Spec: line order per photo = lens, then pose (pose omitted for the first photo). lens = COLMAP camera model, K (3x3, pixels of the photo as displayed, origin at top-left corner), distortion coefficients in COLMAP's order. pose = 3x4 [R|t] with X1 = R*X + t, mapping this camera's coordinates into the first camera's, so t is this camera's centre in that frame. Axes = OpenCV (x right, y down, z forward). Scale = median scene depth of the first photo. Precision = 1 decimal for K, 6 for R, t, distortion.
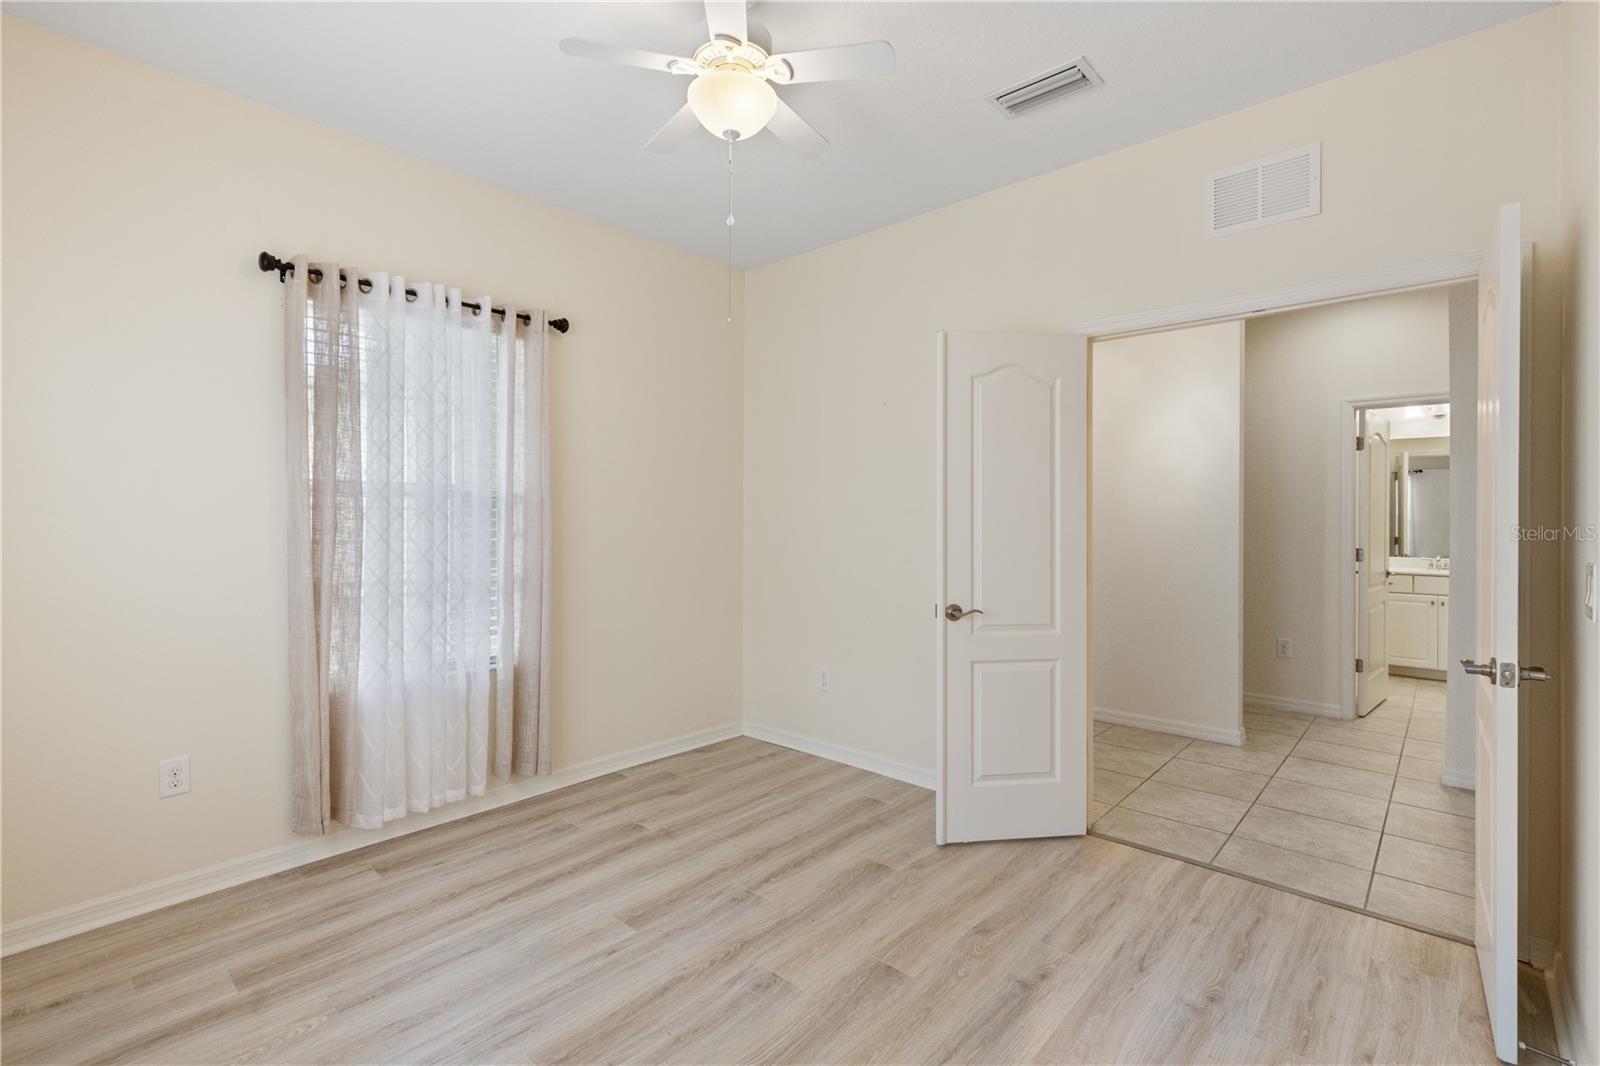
lens RADIAL K [[723.8, 0, 797.5], [0, 723.8, 532.7], [0, 0, 1]] dist [0.002589, -0.000146]
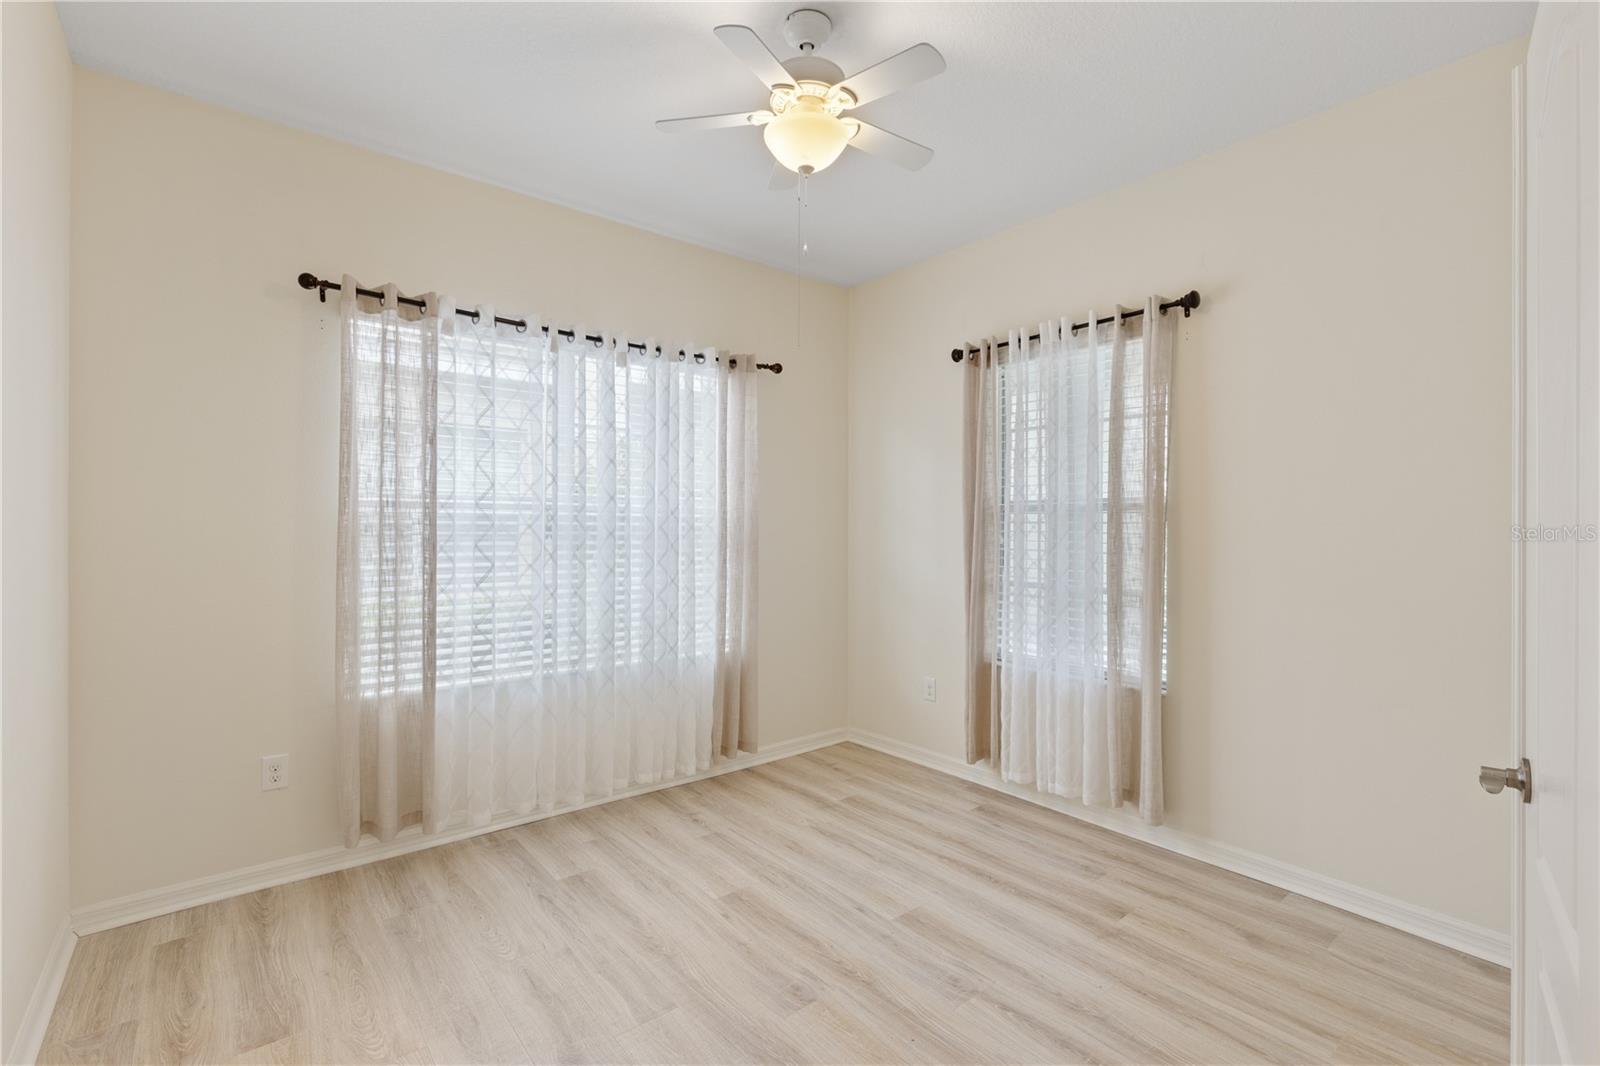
lens RADIAL K [[723.8, 0, 793.7], [0, 723.8, 524.0], [0, 0, 1]] dist [0.002589, -0.000146]
pose [[-0.157295, -0.005953, -0.987534, 0.715874], [-0.025395, 0.999676, -0.001981, -0.019040], [0.987225, 0.024767, -0.157395, 0.852129]]
